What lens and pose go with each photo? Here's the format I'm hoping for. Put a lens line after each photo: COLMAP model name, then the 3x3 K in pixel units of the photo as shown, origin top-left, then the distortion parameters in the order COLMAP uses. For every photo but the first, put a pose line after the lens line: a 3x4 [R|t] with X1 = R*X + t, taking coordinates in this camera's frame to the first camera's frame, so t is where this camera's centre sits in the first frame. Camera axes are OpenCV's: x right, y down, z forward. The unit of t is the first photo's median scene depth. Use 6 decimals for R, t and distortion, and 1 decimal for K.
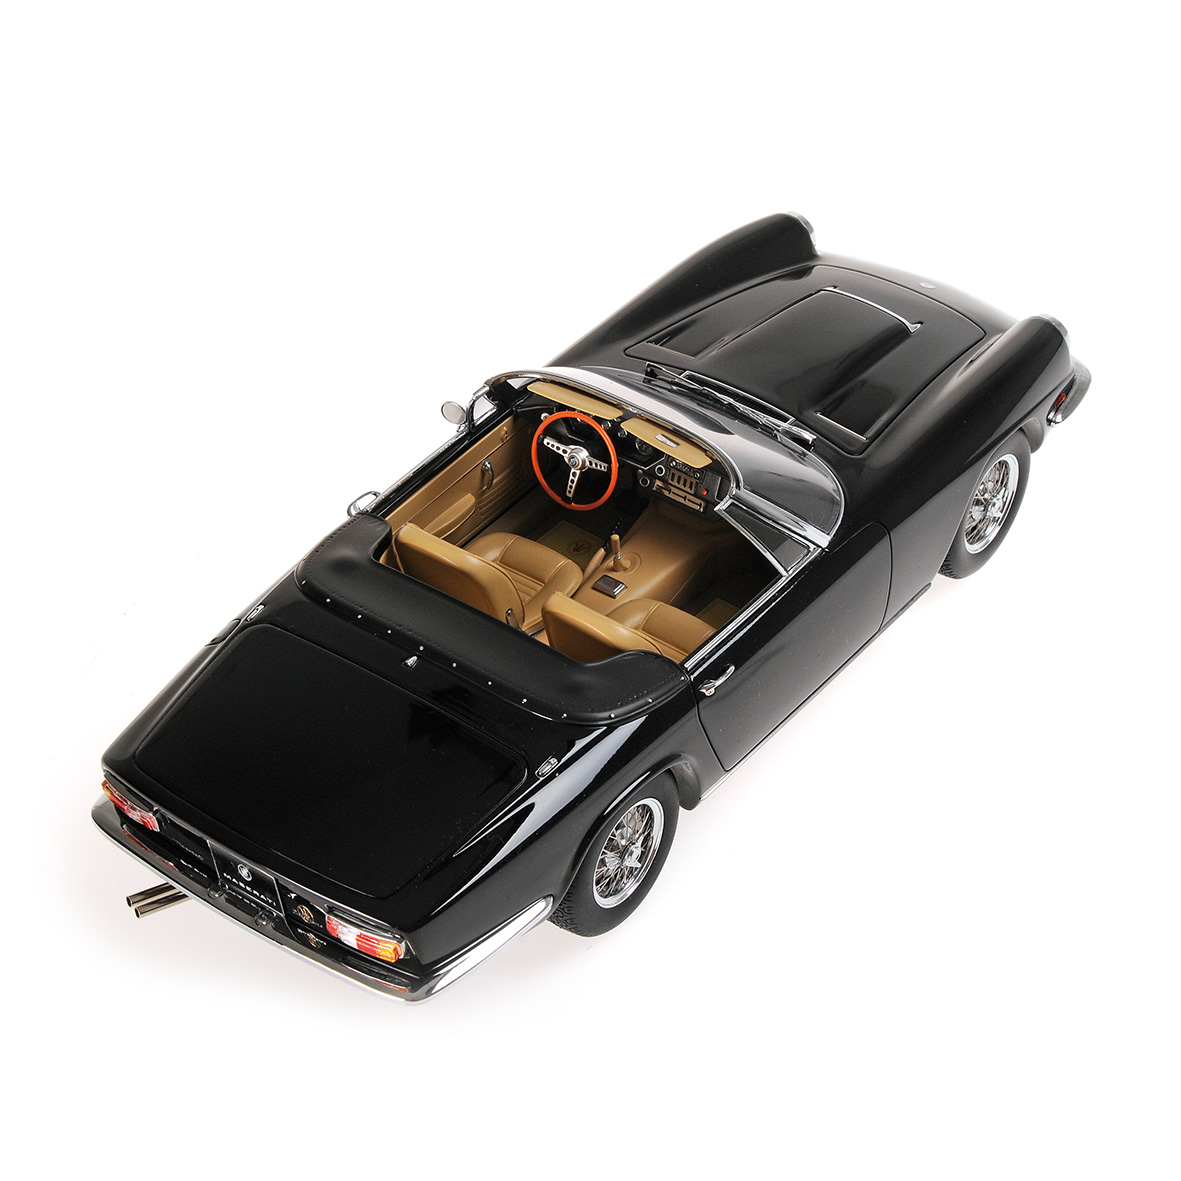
lens RADIAL K [[7542.9, 0, 590.6], [0, 7542.9, 590.4], [0, 0, 1]] dist [-0.099914, 0.000000]
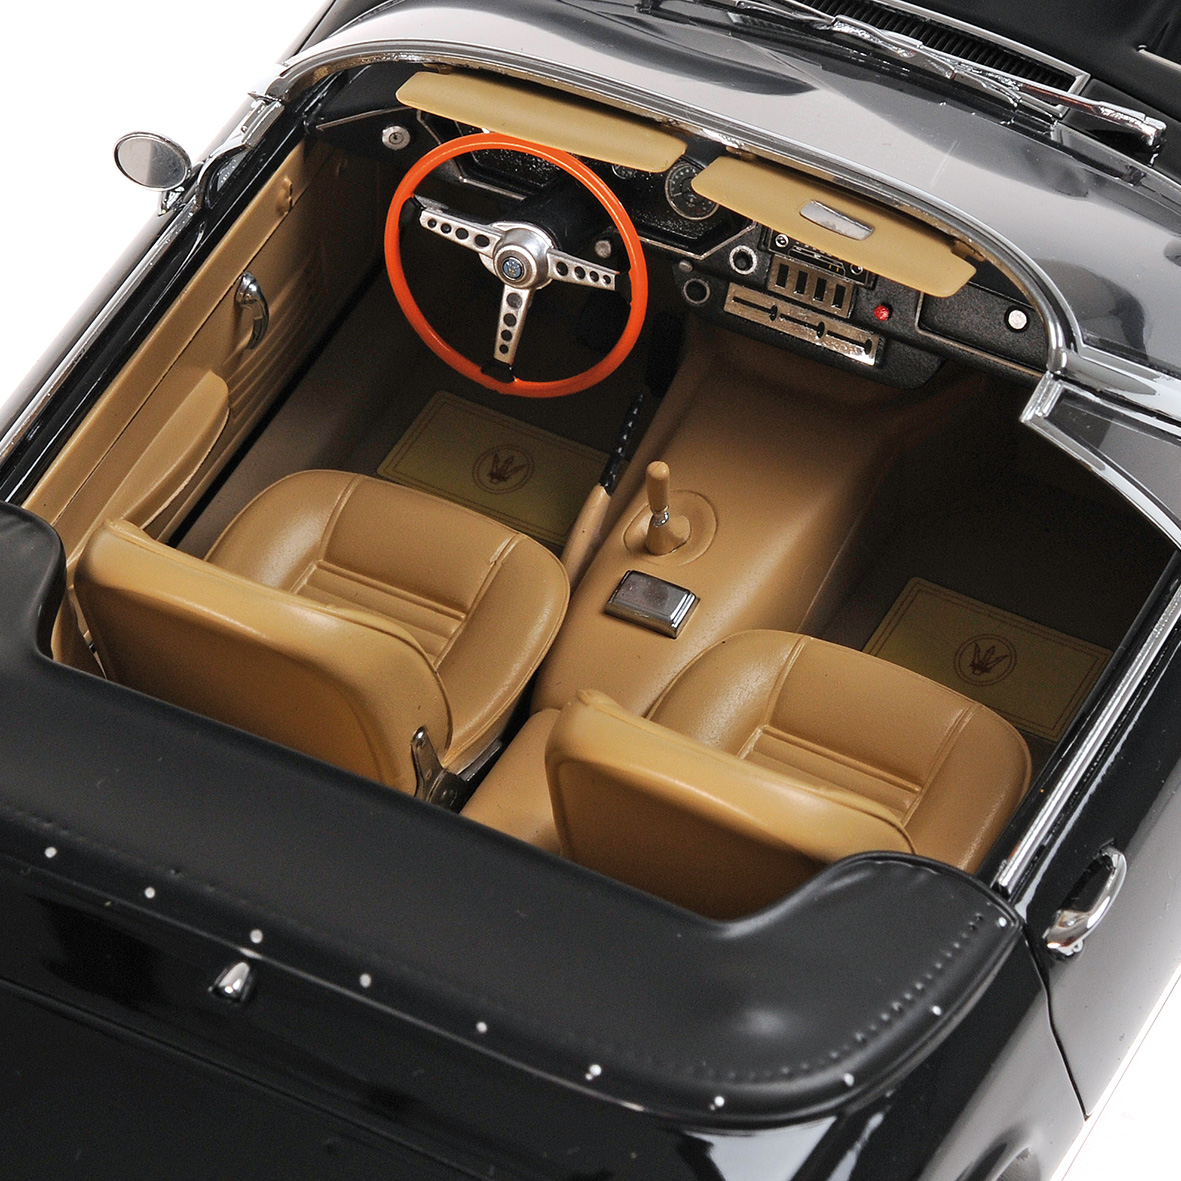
lens RADIAL K [[7542.9, 0, 590.4], [0, 7542.9, 590.7], [0, 0, 1]] dist [-0.099914, 0.000000]
pose [[0.969959, -0.130991, 0.204988, -0.073939], [0.092575, 0.978004, 0.186918, -0.068573], [-0.224963, -0.162326, 0.960751, 0.653032]]
